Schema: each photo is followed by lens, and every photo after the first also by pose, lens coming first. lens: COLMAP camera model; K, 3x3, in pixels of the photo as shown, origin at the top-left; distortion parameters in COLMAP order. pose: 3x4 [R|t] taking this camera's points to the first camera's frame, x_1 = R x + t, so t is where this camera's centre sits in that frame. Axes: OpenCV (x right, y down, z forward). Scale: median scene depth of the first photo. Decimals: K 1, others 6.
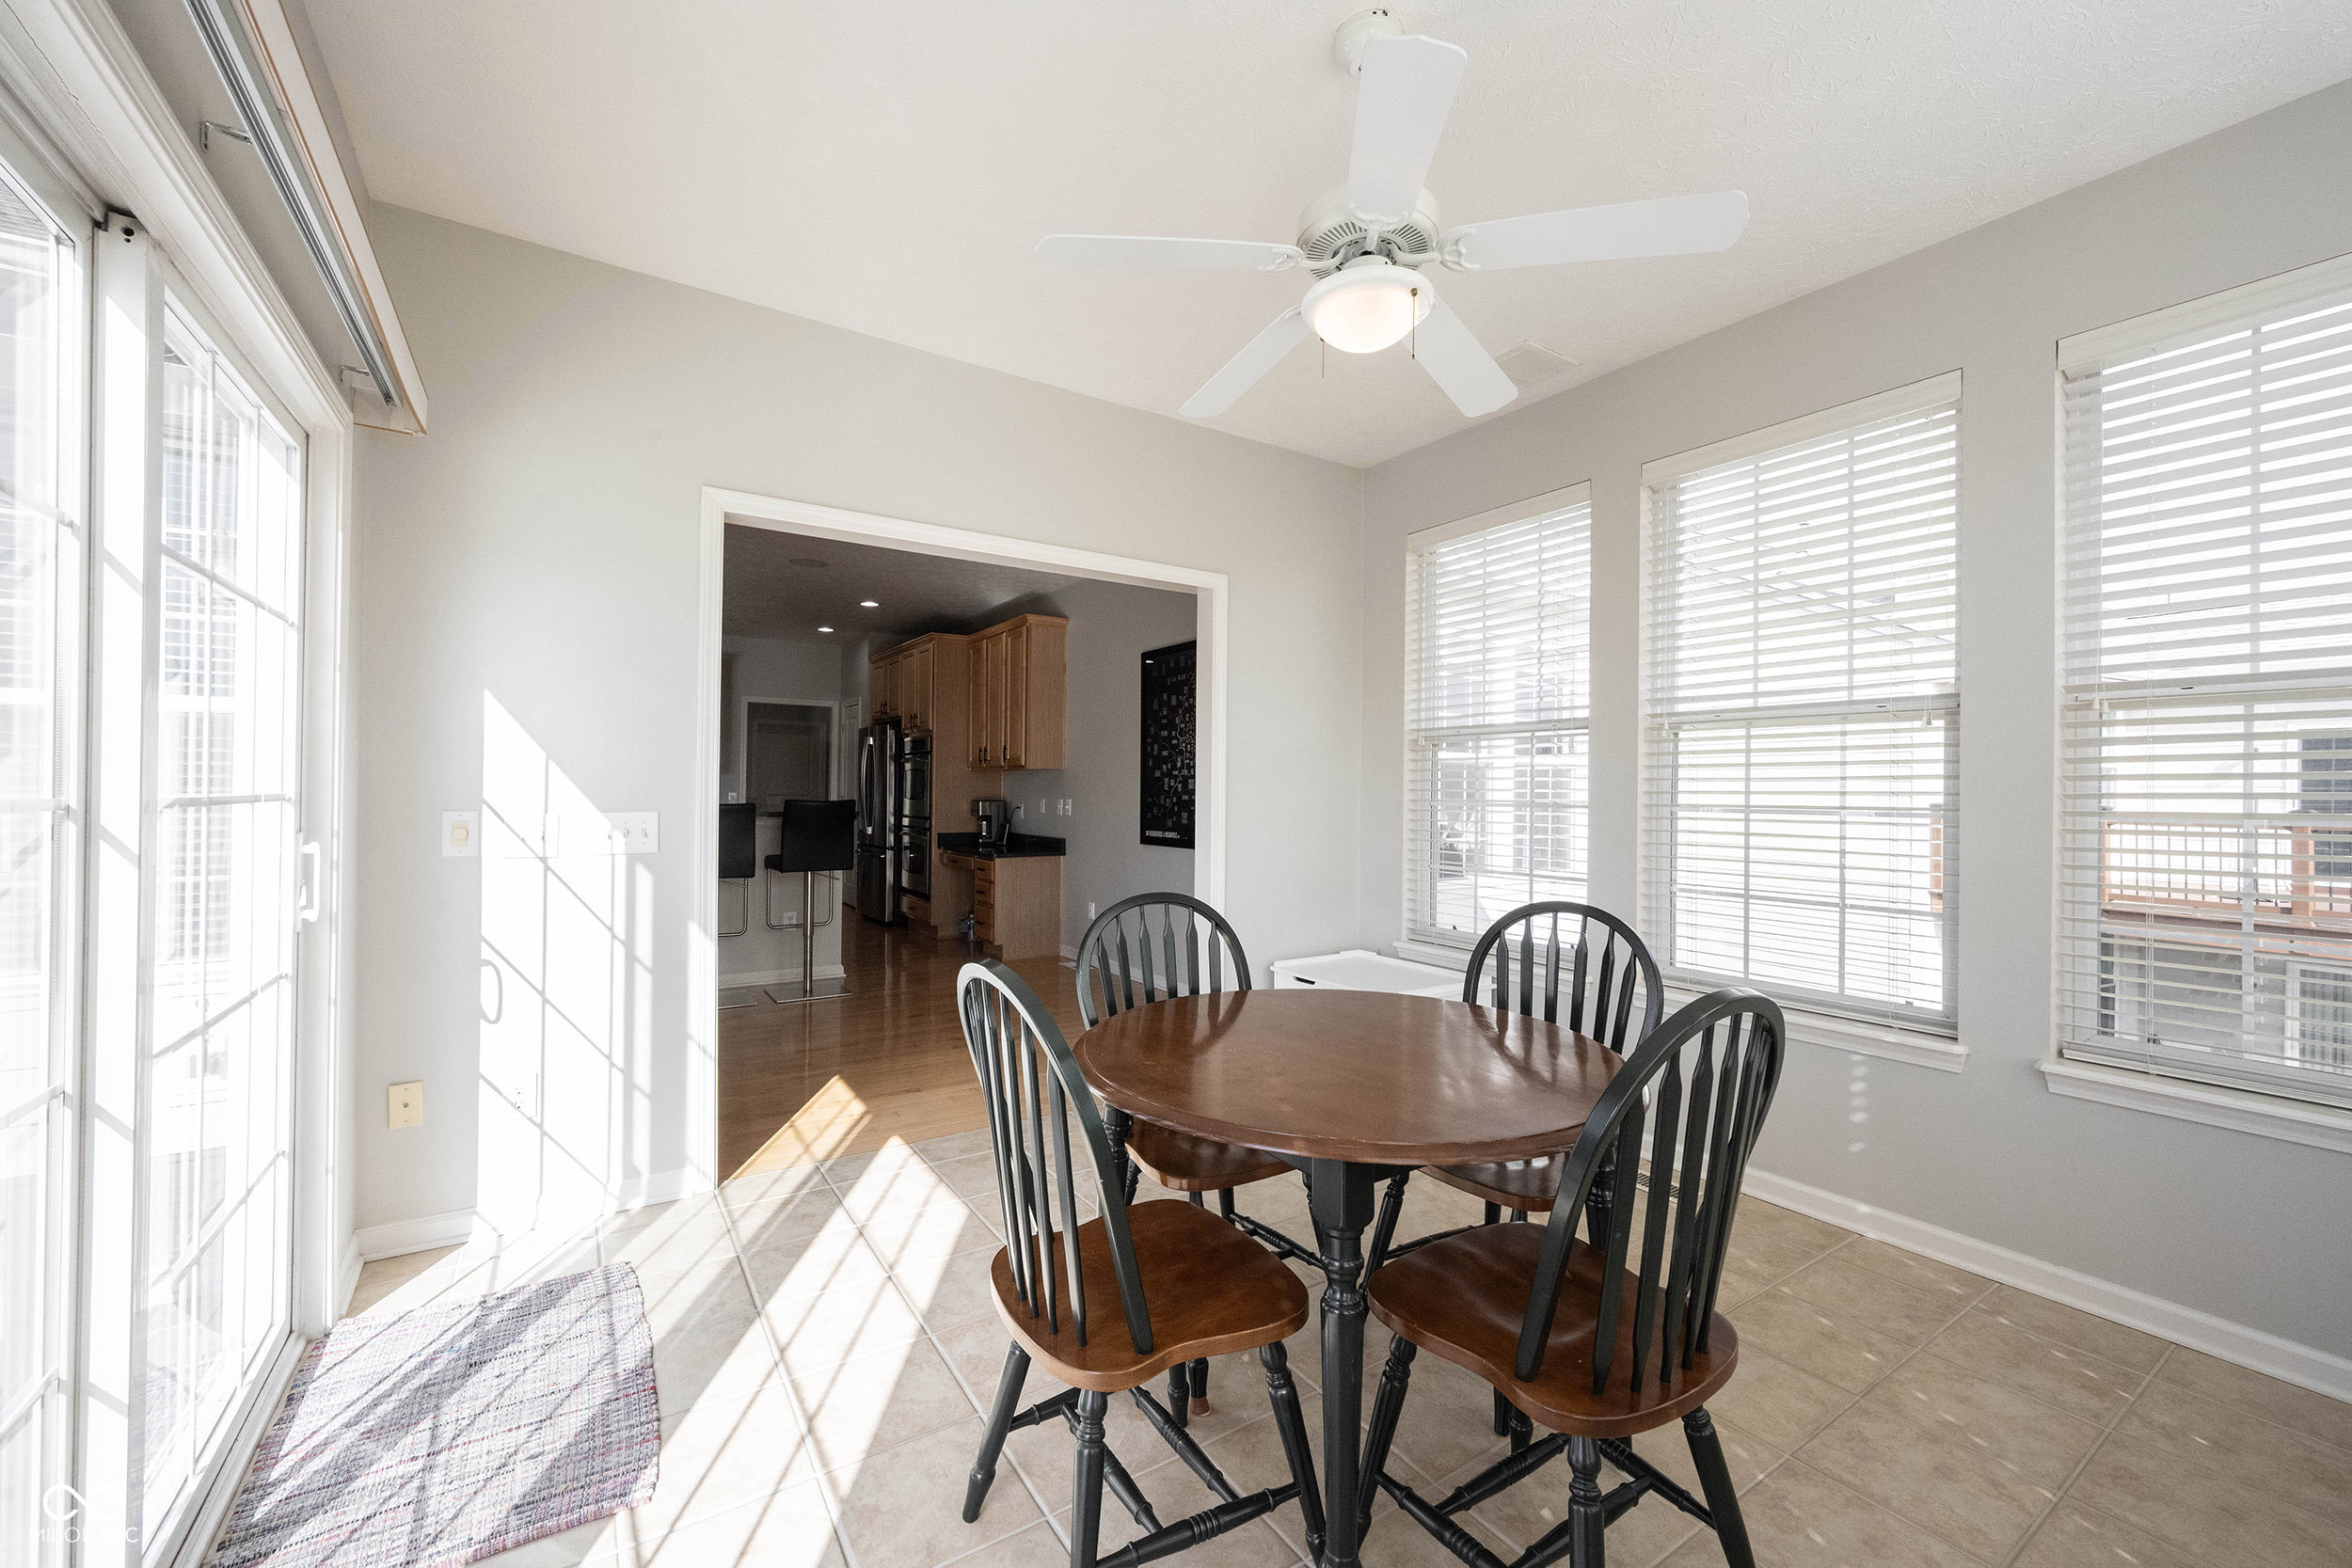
lens RADIAL K [[924.4, 0, 1172.1], [0, 924.4, 784.0], [0, 0, 1]] dist [-0.001564, -0.000260]
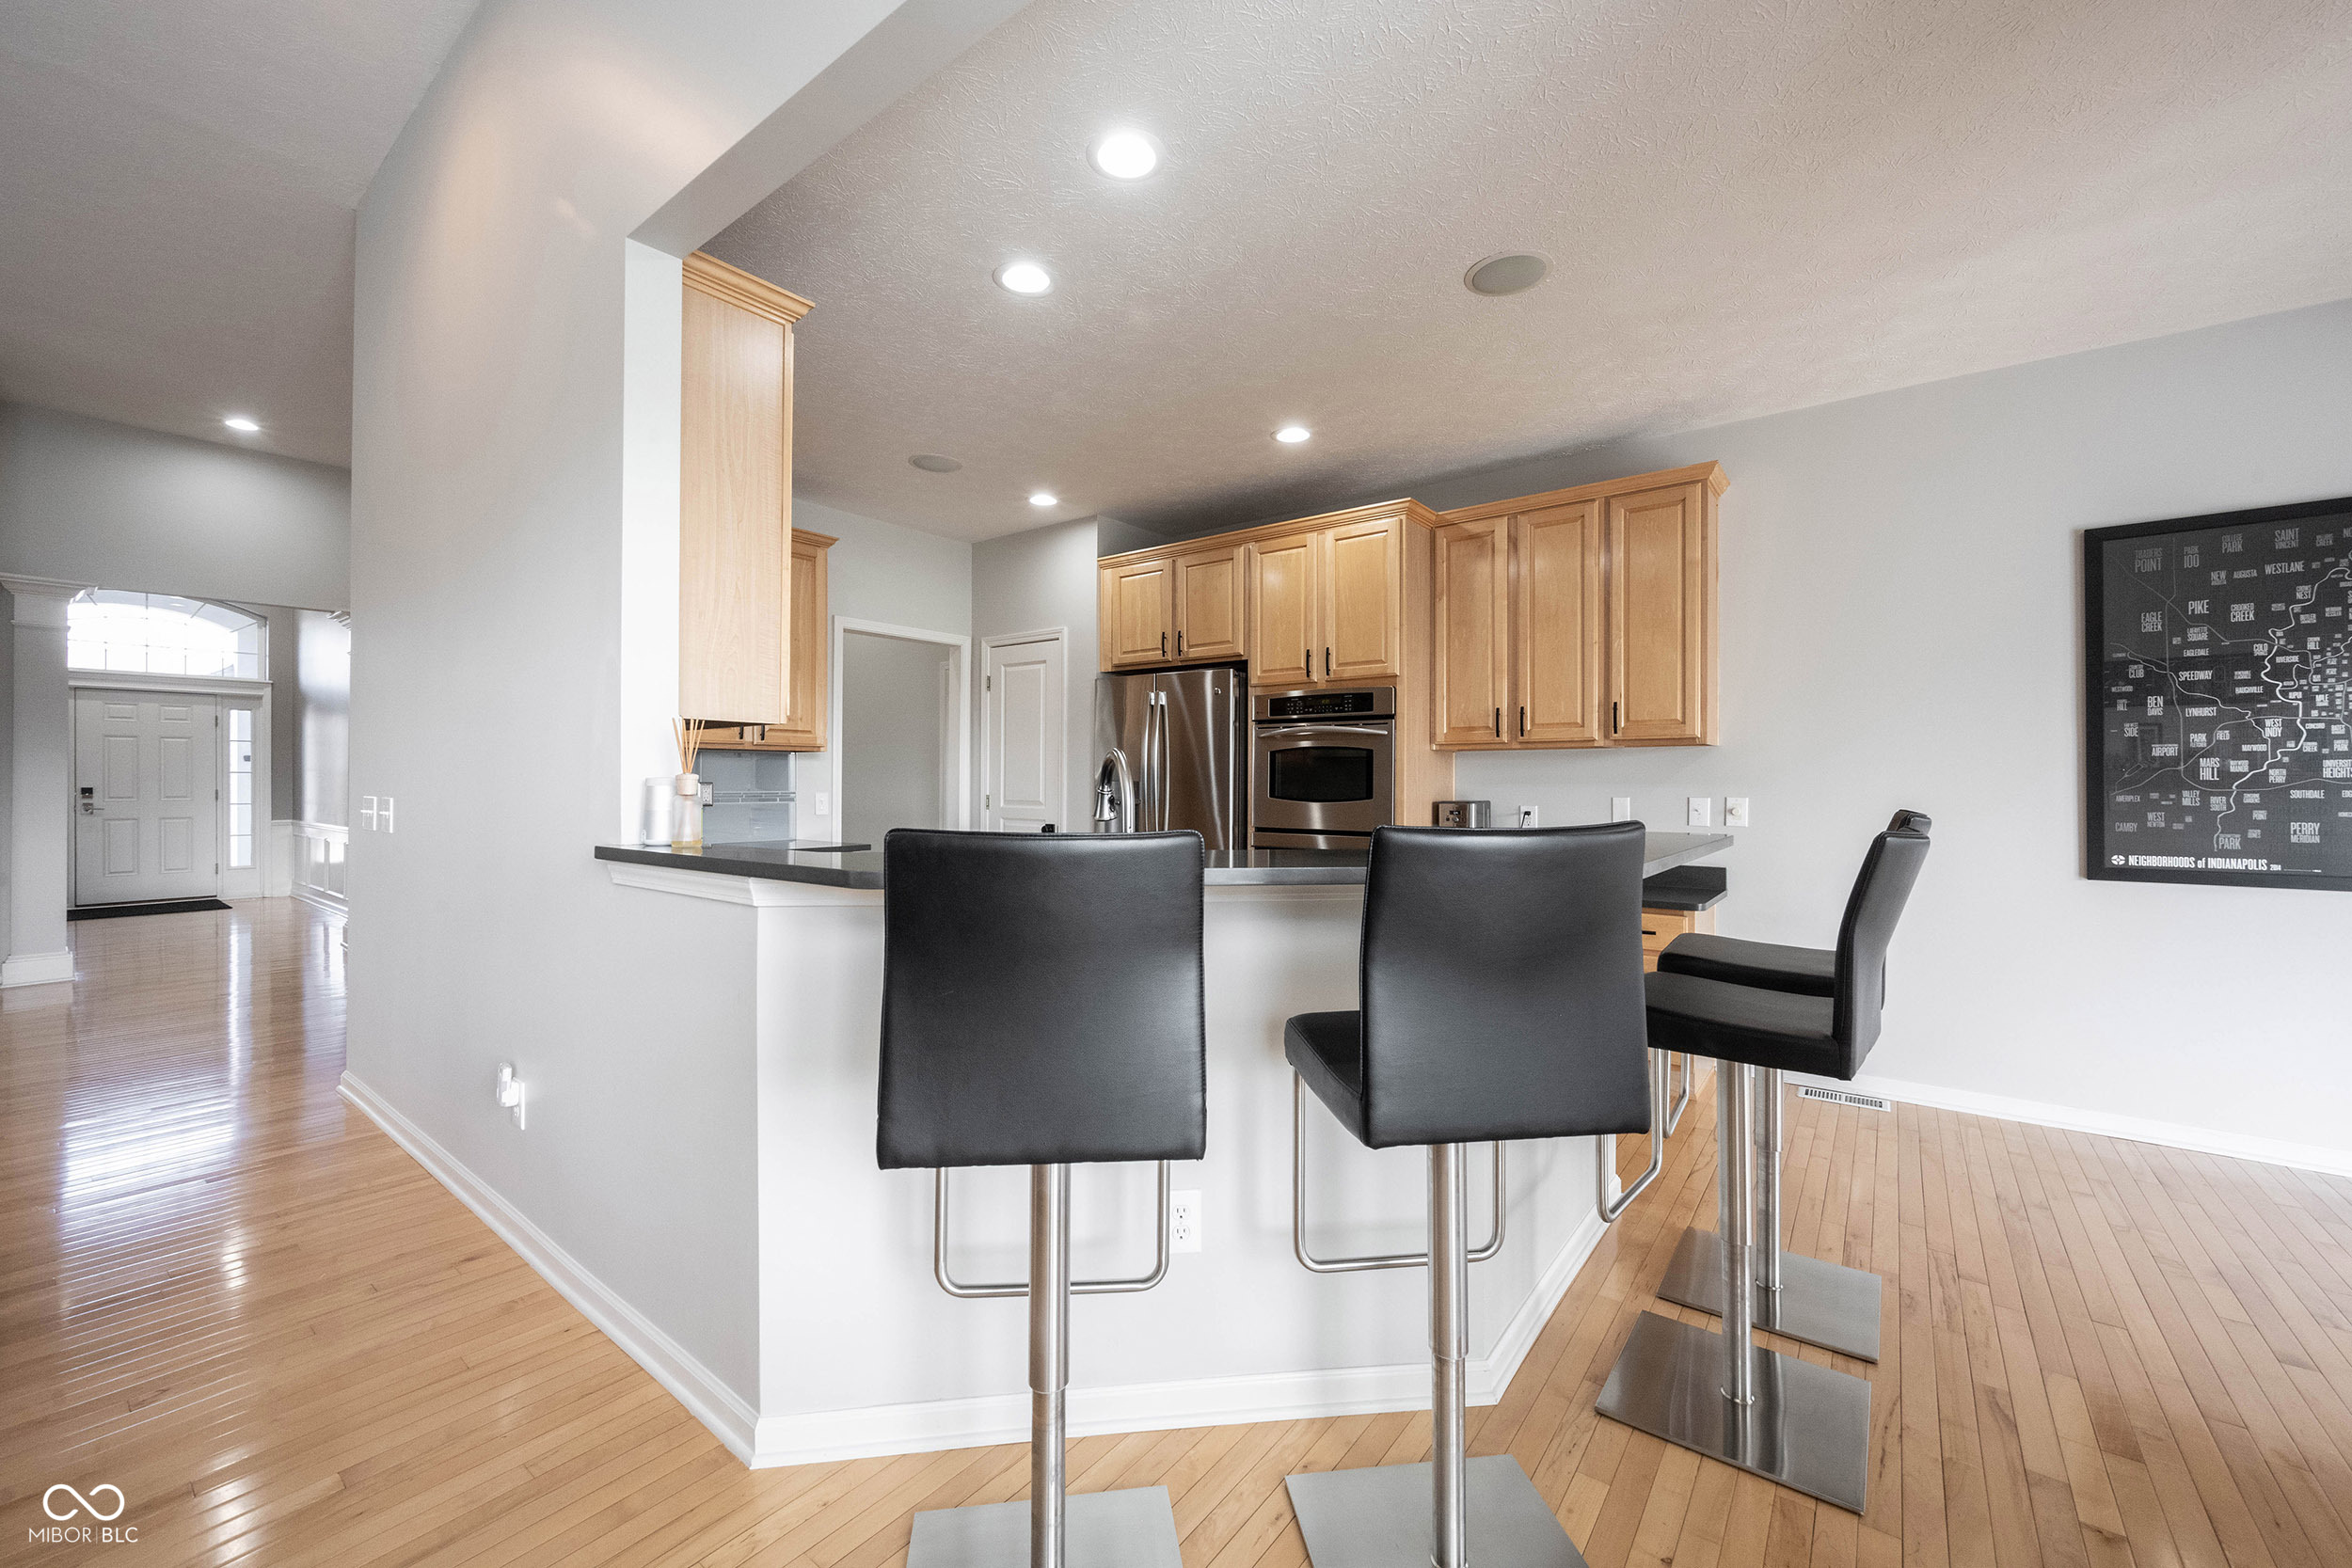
lens RADIAL K [[925.2, 0, 1172.3], [0, 925.2, 776.9], [0, 0, 1]] dist [-0.000195, -0.000255]
pose [[0.944855, -0.006100, 0.327433, -0.626706], [0.005569, 0.999981, 0.002558, -0.000189], [-0.327443, -0.000593, 0.944871, 0.574709]]
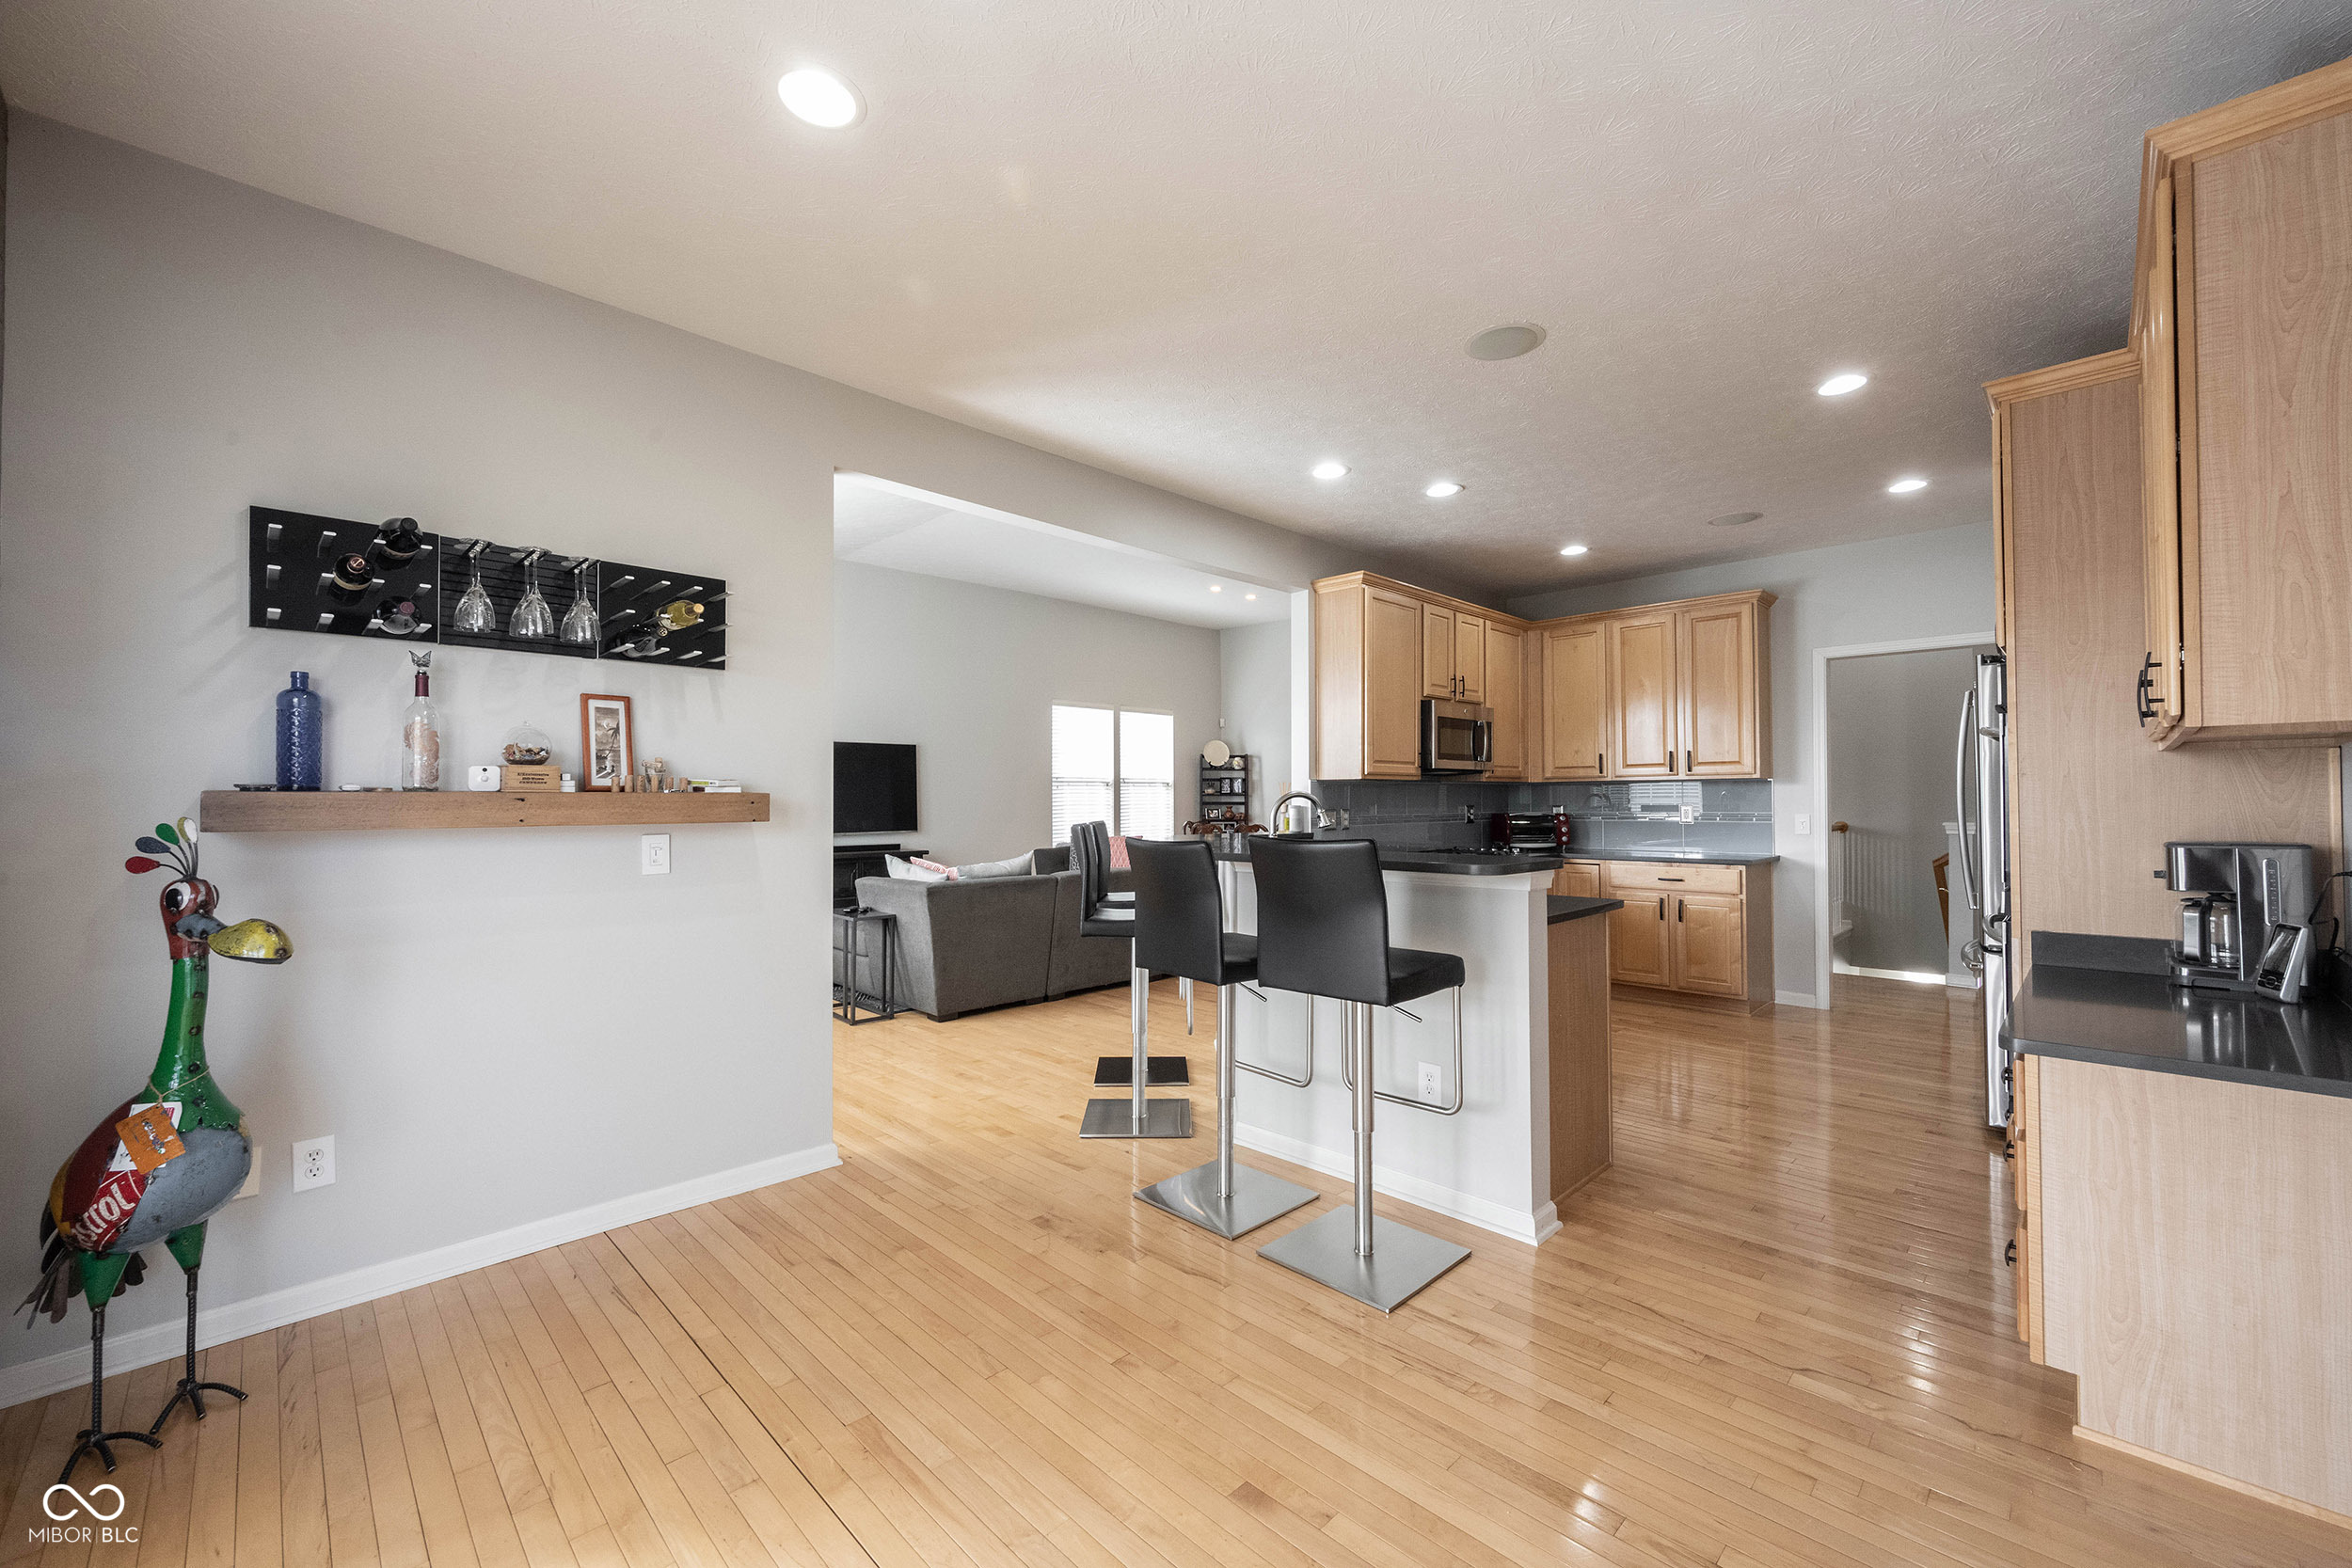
lens RADIAL K [[924.4, 0, 1172.1], [0, 924.4, 784.0], [0, 0, 1]] dist [-0.001564, -0.000260]
pose [[0.199951, -0.027525, -0.979419, 0.033867], [0.009179, 0.999614, -0.026219, 0.003045], [0.979763, -0.003748, 0.200126, 0.663403]]
